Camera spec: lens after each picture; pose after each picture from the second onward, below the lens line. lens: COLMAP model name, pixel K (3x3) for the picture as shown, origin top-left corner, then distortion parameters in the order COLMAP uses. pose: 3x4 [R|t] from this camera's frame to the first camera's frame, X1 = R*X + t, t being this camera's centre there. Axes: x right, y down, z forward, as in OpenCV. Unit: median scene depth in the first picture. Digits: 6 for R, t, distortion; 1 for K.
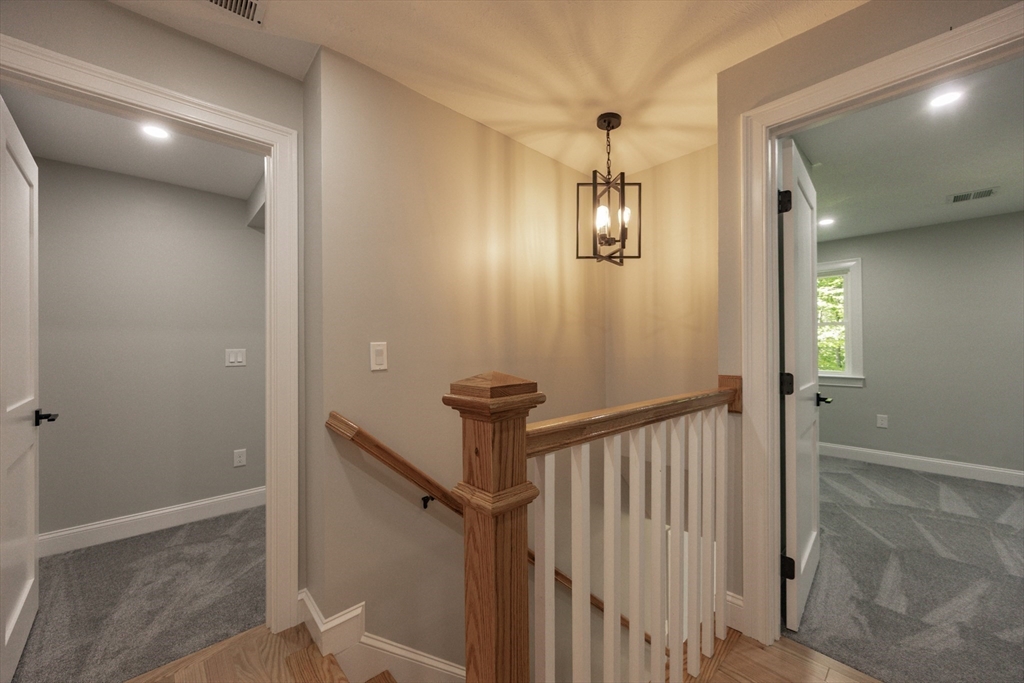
lens RADIAL K [[392.3, 0, 512.0], [0, 392.3, 341.5], [0, 0, 1]] dist [-0.001820, -0.000176]
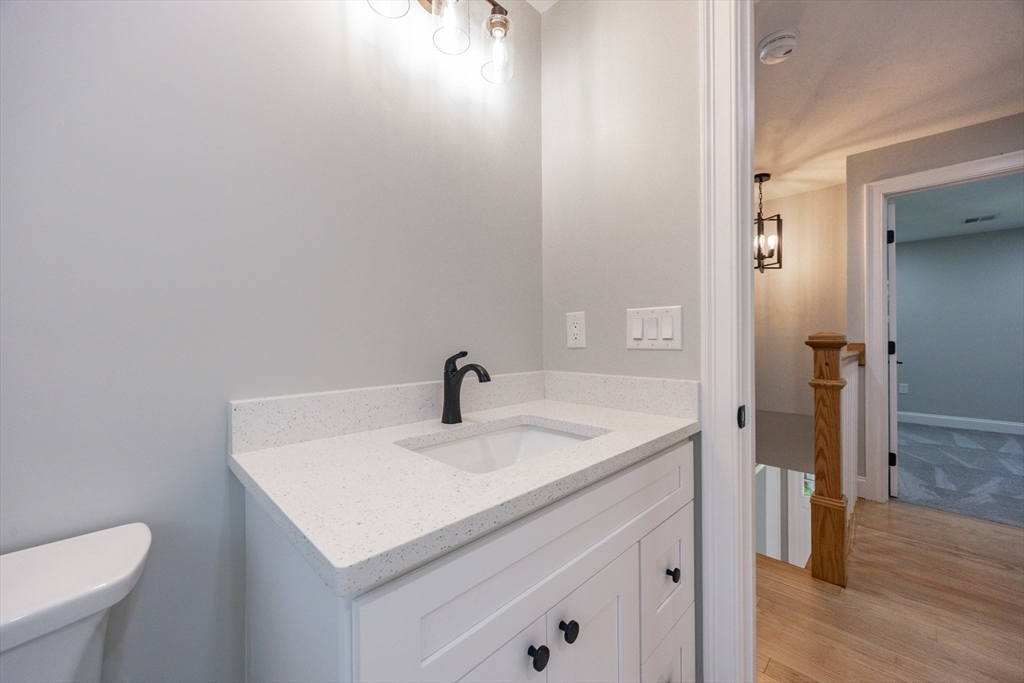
lens RADIAL K [[391.7, 0, 508.9], [0, 391.7, 335.1], [0, 0, 1]] dist [-0.000133, -0.000163]
pose [[0.999492, -0.002450, 0.031786, -0.911160], [0.002276, 0.999982, 0.005528, 0.039646], [-0.031799, -0.005453, 0.999479, -0.566156]]
